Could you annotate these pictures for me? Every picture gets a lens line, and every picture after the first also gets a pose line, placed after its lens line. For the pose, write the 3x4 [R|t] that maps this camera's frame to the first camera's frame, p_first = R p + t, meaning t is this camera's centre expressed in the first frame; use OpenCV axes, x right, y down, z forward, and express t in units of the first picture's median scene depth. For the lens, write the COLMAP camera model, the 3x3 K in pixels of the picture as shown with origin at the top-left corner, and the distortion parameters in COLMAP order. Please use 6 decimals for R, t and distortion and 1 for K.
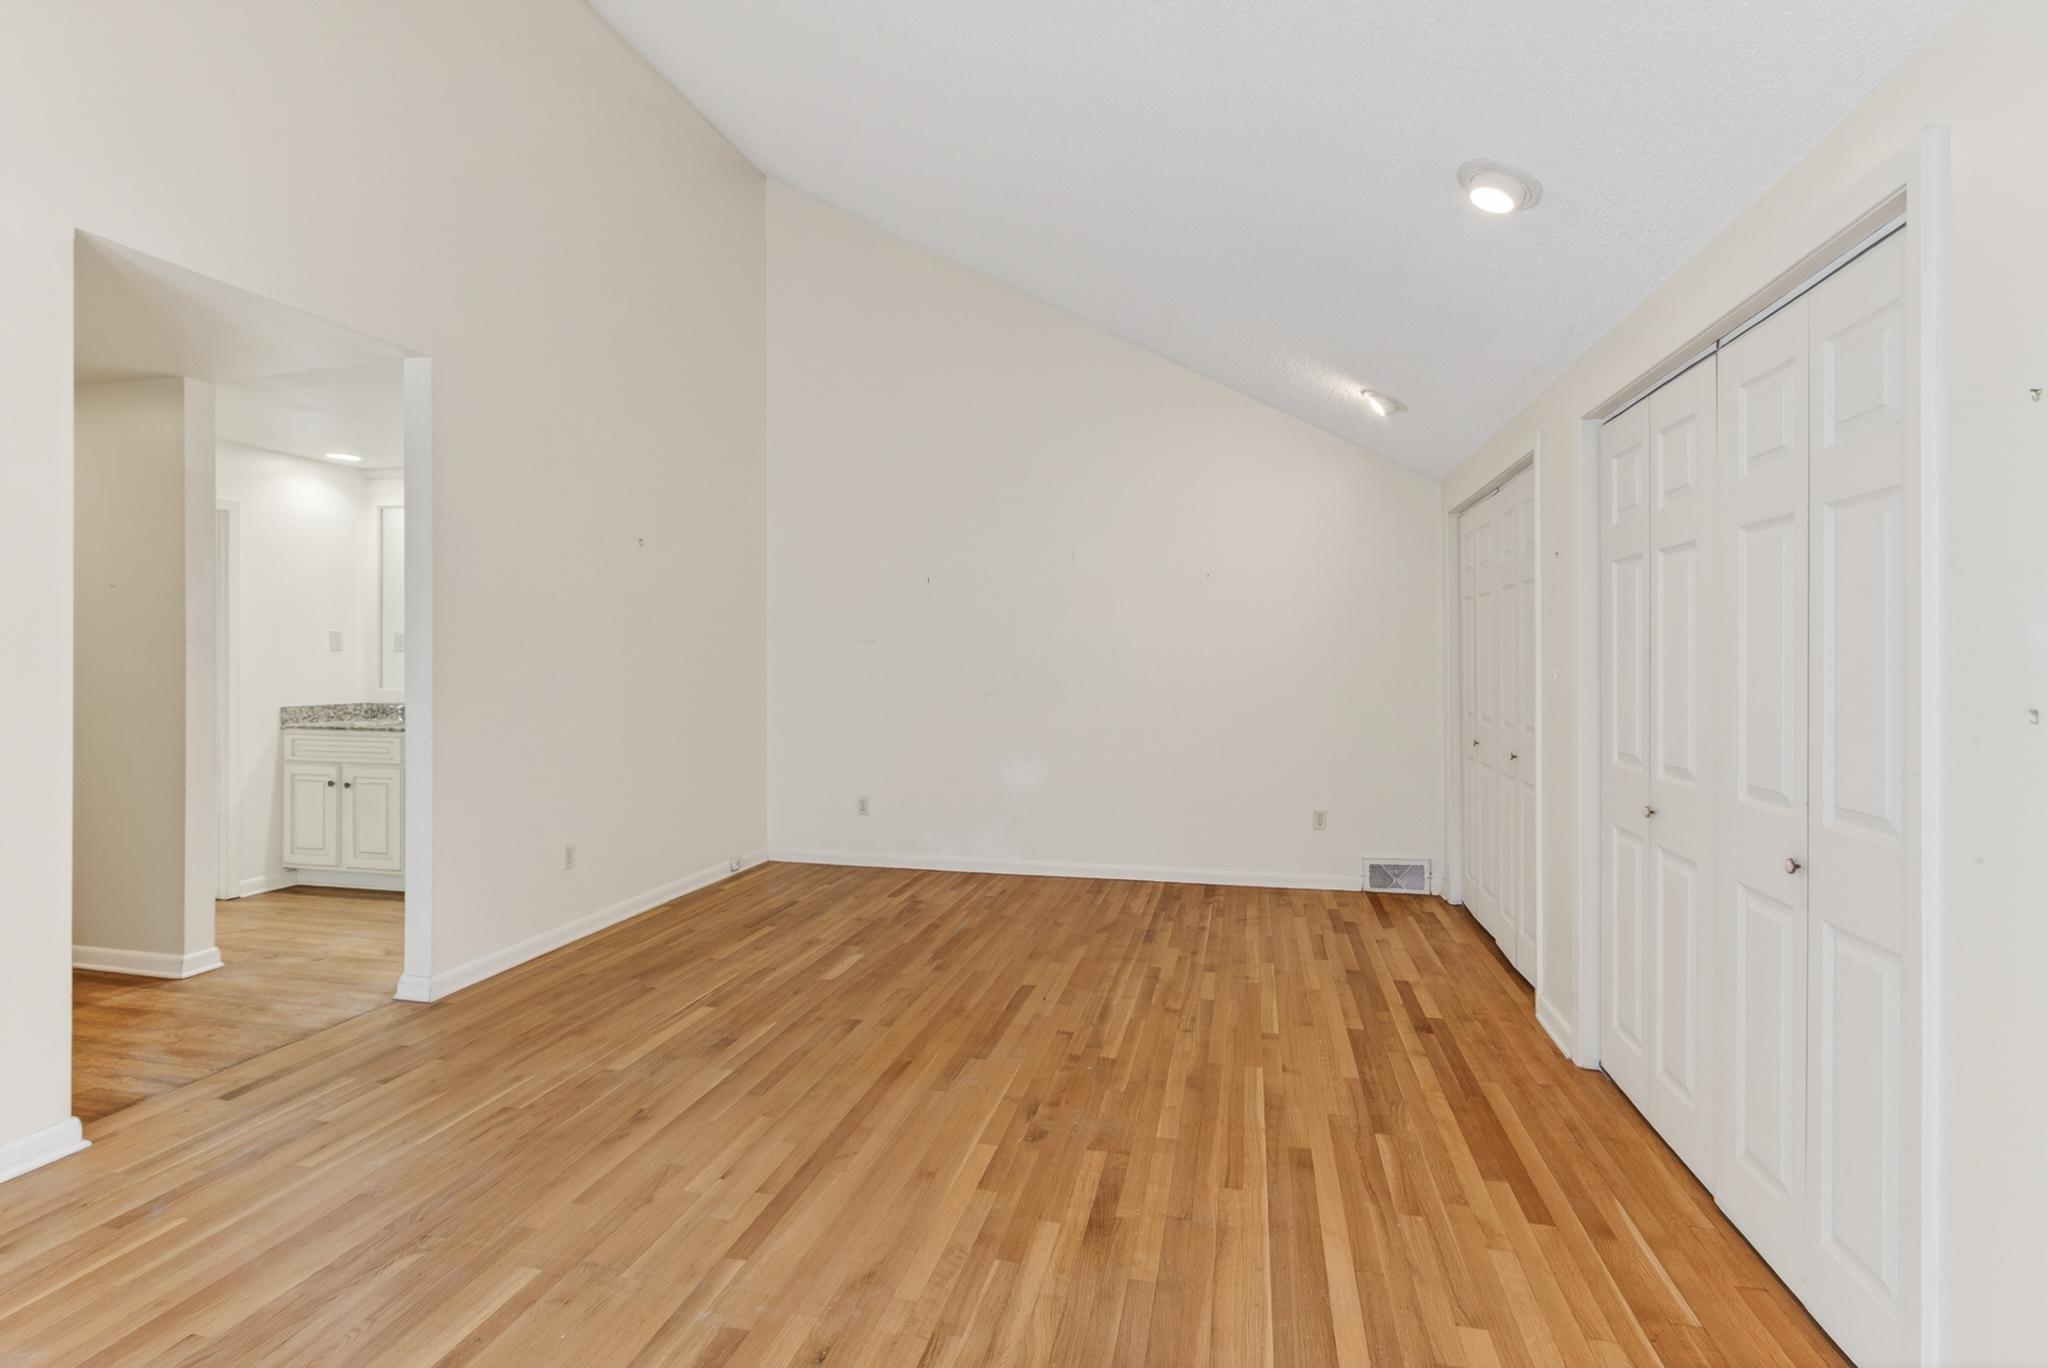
lens RADIAL K [[966.3, 0, 1027.5], [0, 966.3, 659.3], [0, 0, 1]] dist [0.001528, 0.000473]
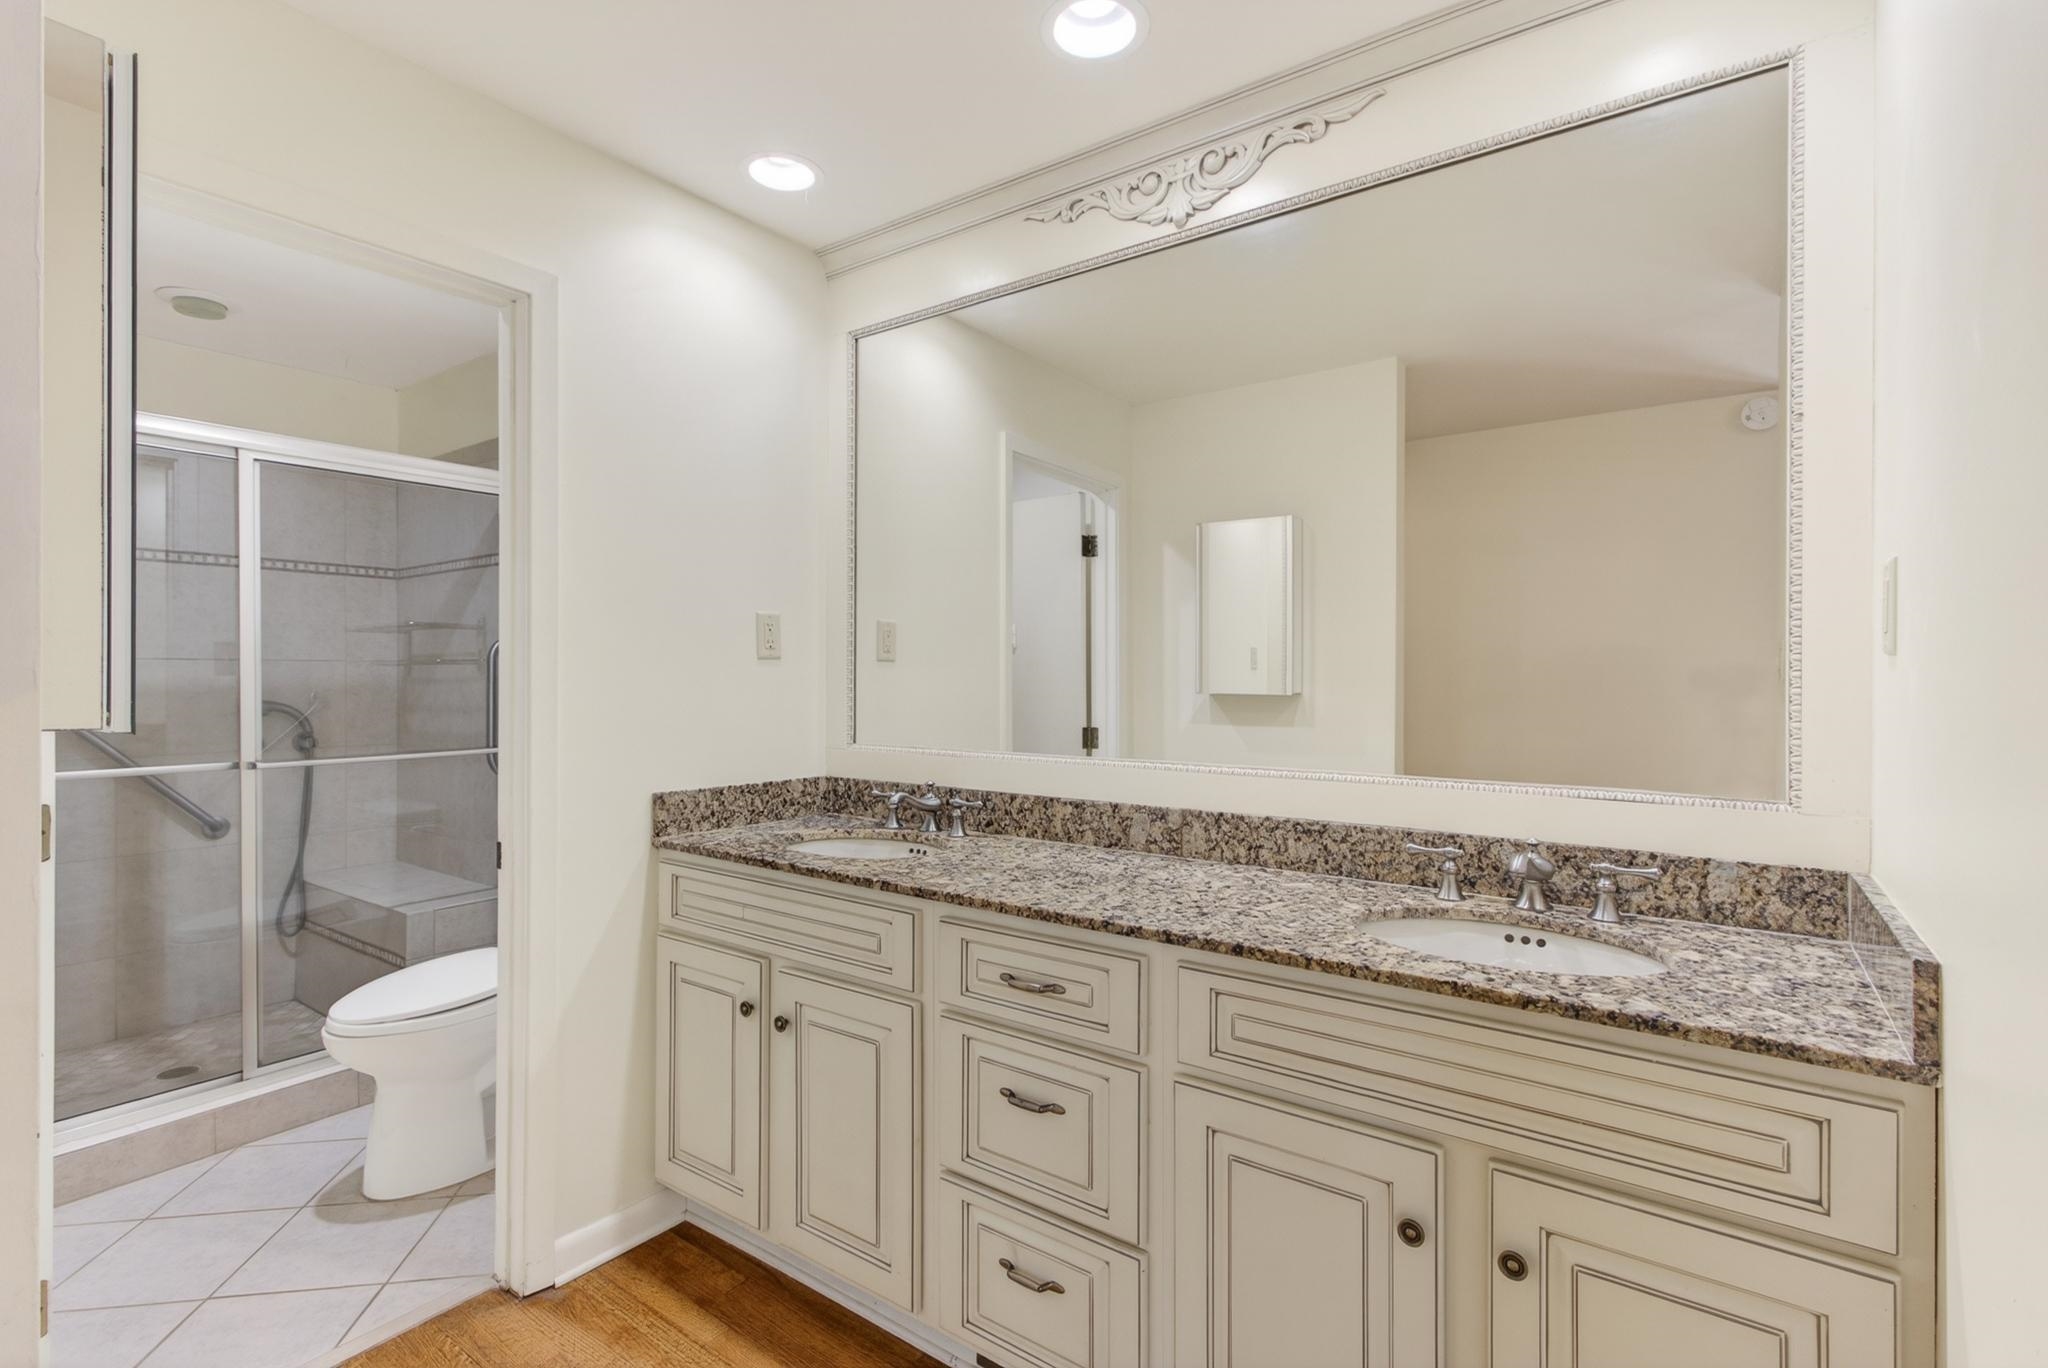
lens RADIAL K [[955.3, 0, 1024.0], [0, 955.3, 684.0], [0, 0, 1]] dist [-0.000271, 0.000211]
pose [[0.923047, 0.002984, -0.384675, -0.466087], [-0.001535, 0.999991, 0.004074, -0.000084], [0.384684, -0.003170, 0.923043, 0.681456]]
